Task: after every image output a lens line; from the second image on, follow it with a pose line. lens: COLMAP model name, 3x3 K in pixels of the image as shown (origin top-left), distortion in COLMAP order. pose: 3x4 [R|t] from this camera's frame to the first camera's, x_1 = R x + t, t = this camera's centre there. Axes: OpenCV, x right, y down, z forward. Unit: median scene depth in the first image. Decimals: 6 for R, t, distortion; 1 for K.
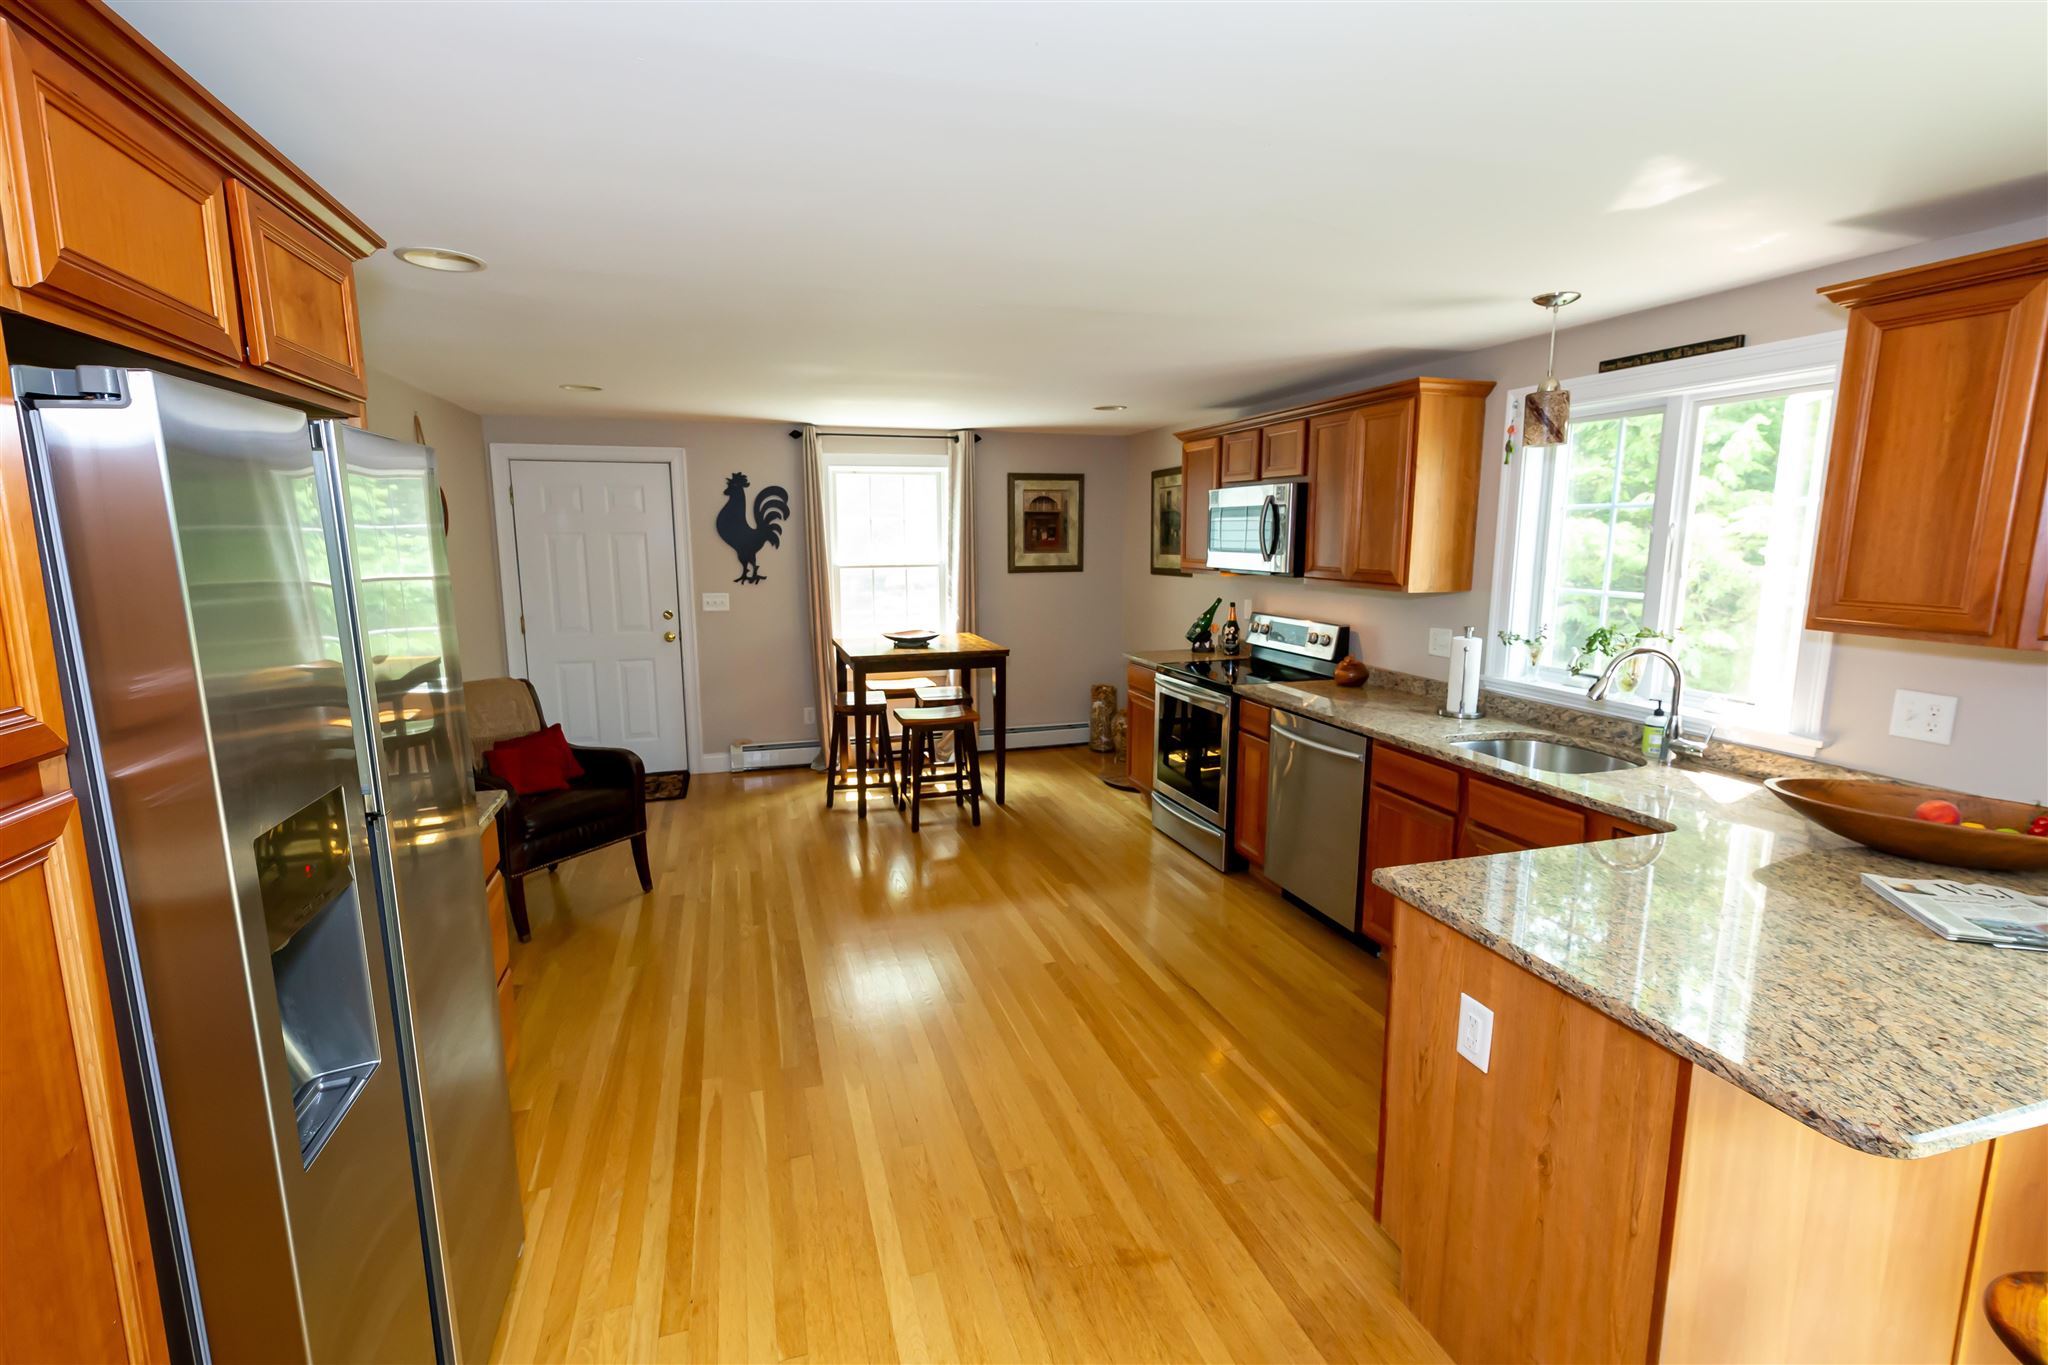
lens RADIAL K [[912.3, 0, 1024.0], [0, 912.3, 682.5], [0, 0, 1]] dist [0.002492, 0.000153]
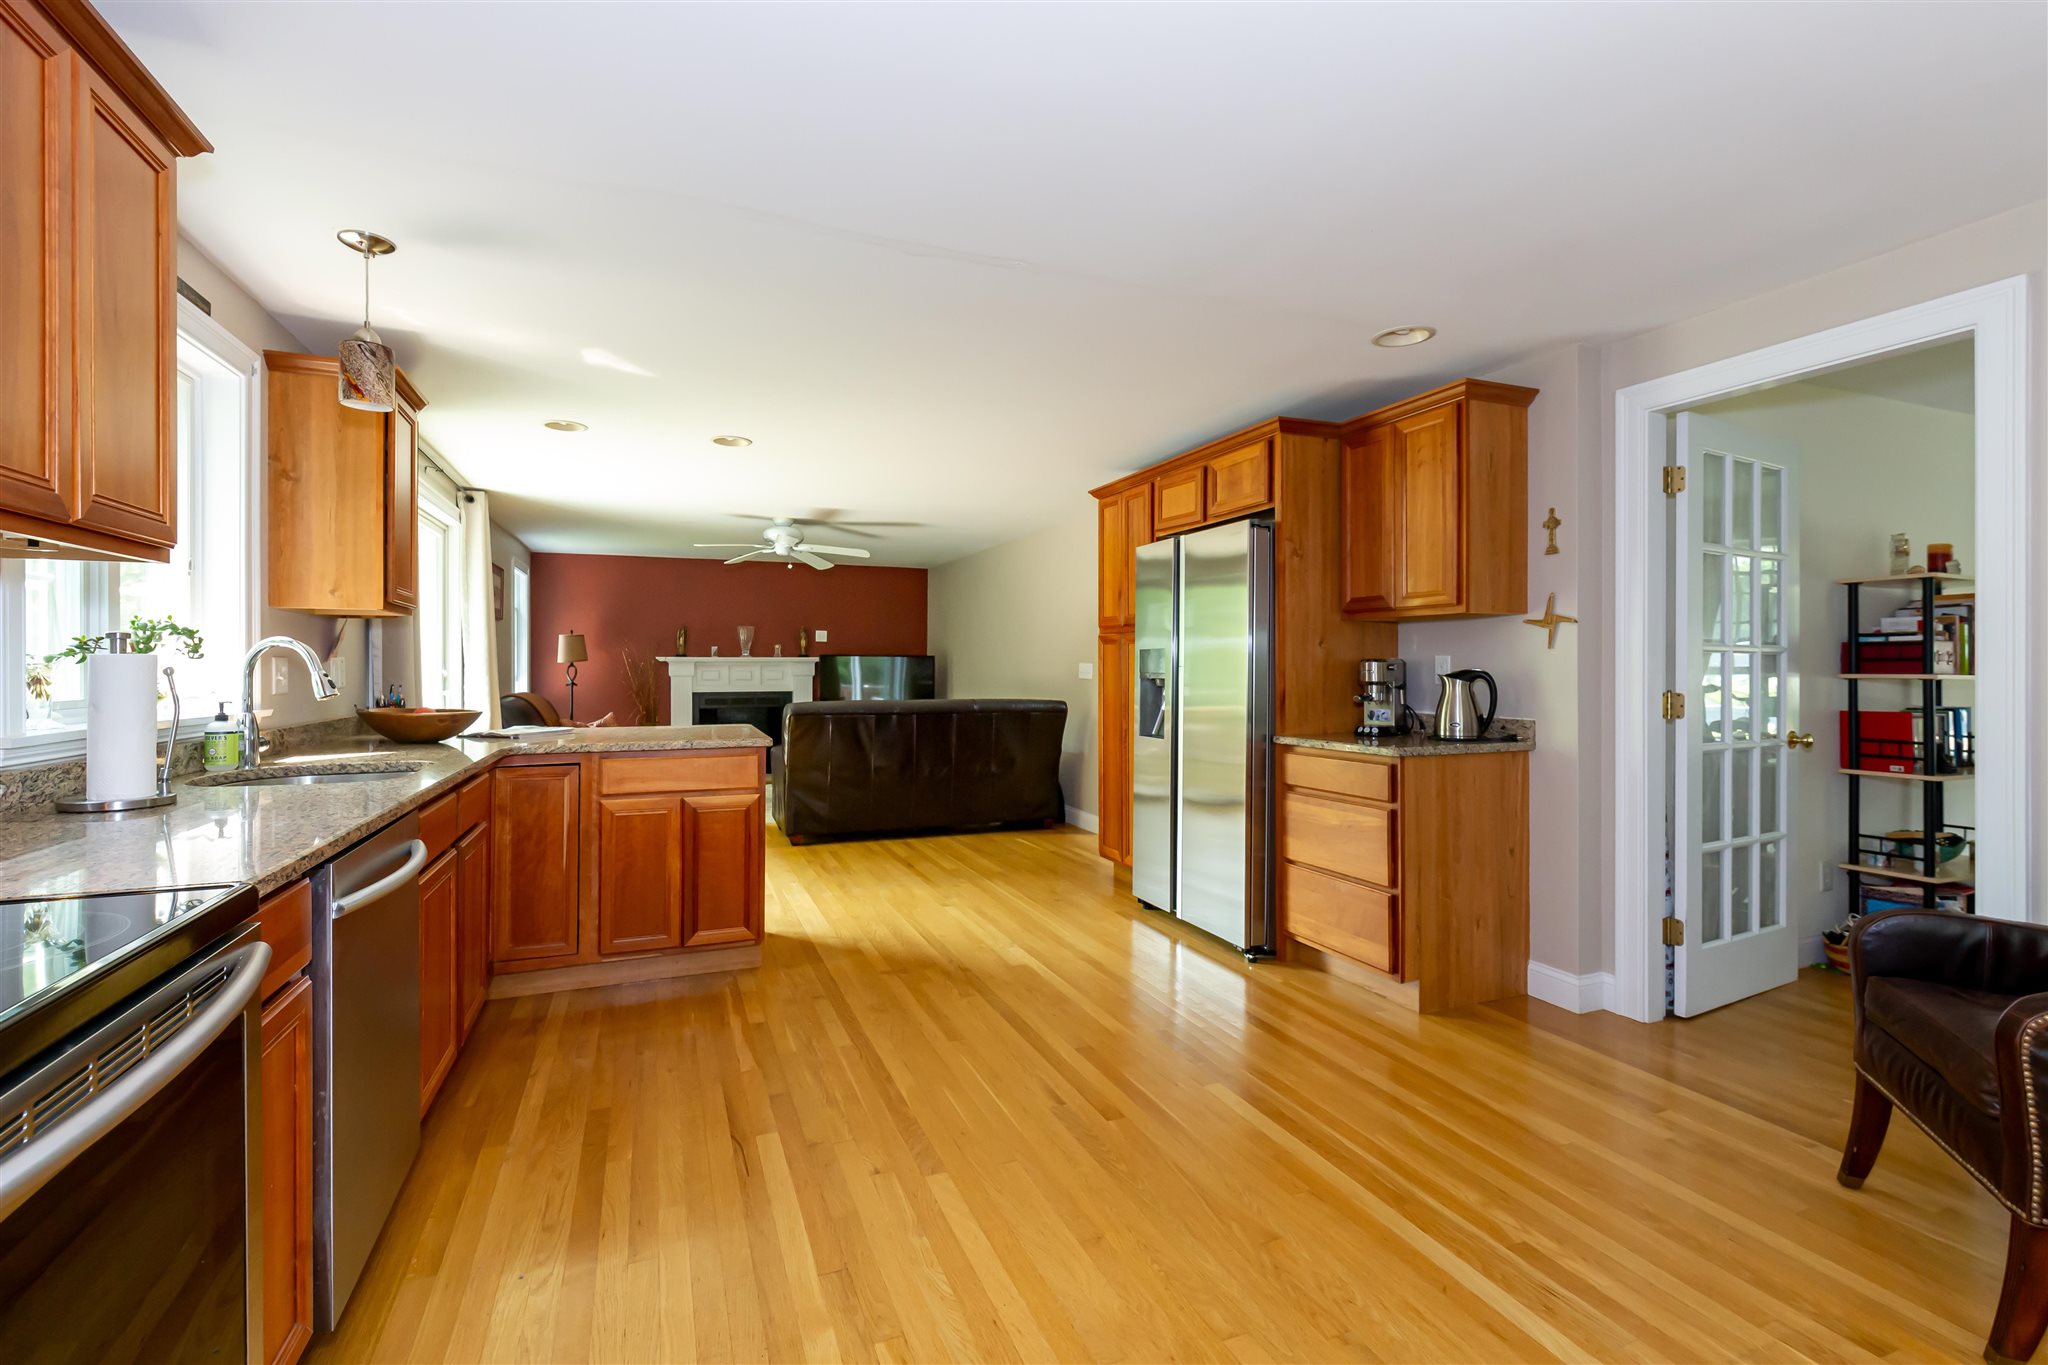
lens RADIAL K [[899.7, 0, 1016.9], [0, 899.7, 661.2], [0, 0, 1]] dist [-0.000549, -0.000149]
pose [[-0.996775, 0.002029, -0.080227, 0.013430], [-0.010700, 0.987395, 0.157916, -0.080415], [0.079536, 0.158266, -0.984188, 0.954156]]
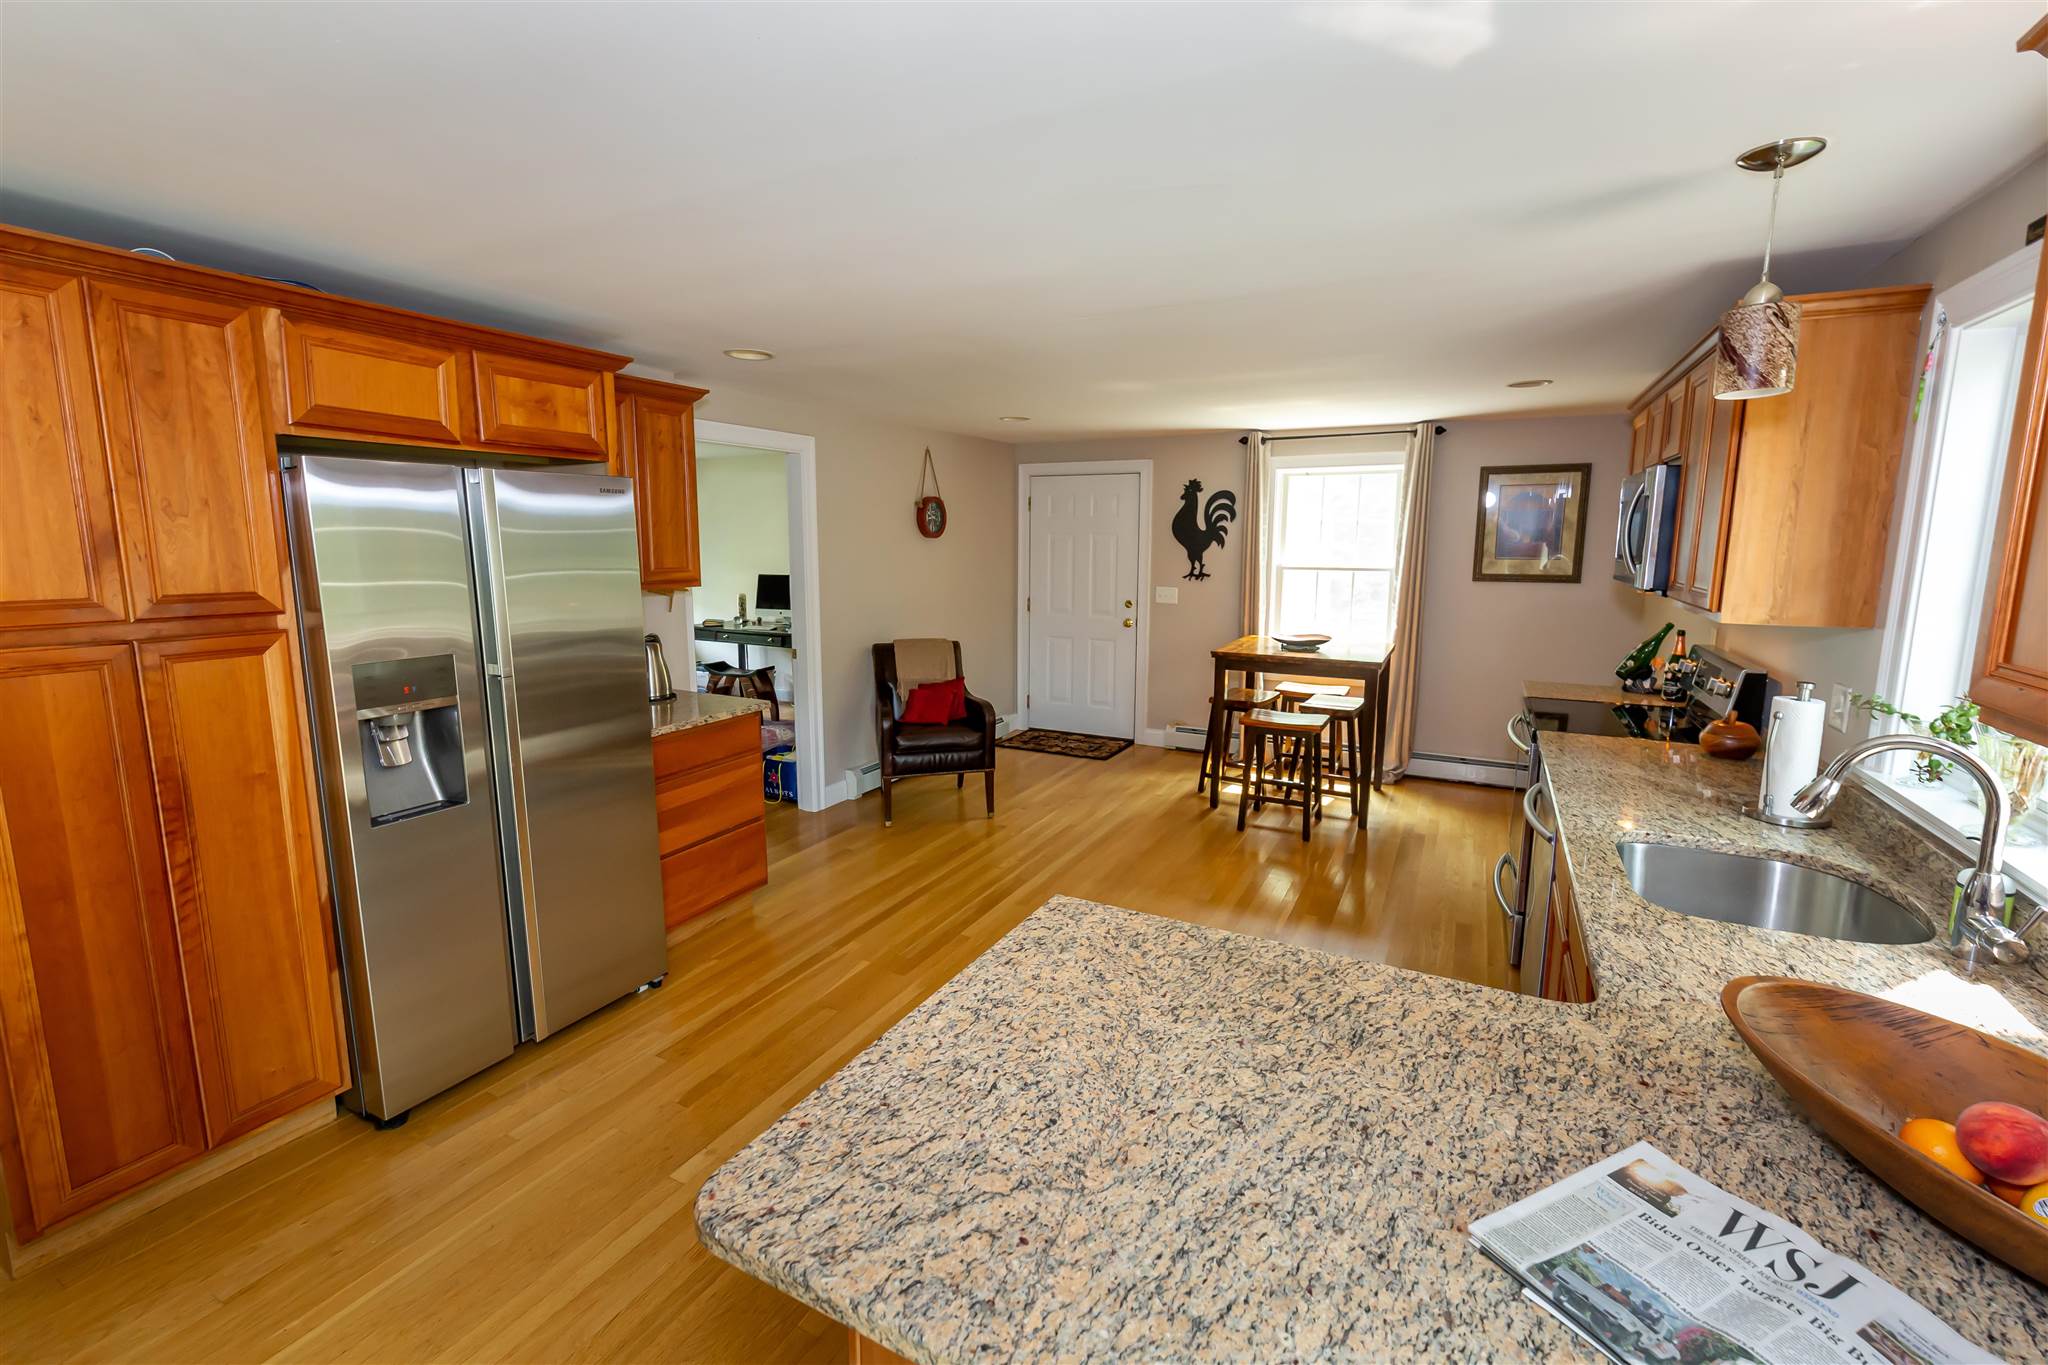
lens RADIAL K [[882.2, 0, 1019.7], [0, 882.2, 673.3], [0, 0, 1]] dist [0.000496, -0.000104]
pose [[0.707672, 0.114766, -0.697158, 0.329015], [-0.121101, 0.991820, 0.040346, -0.016141], [0.696085, 0.055875, 0.715782, 0.112915]]
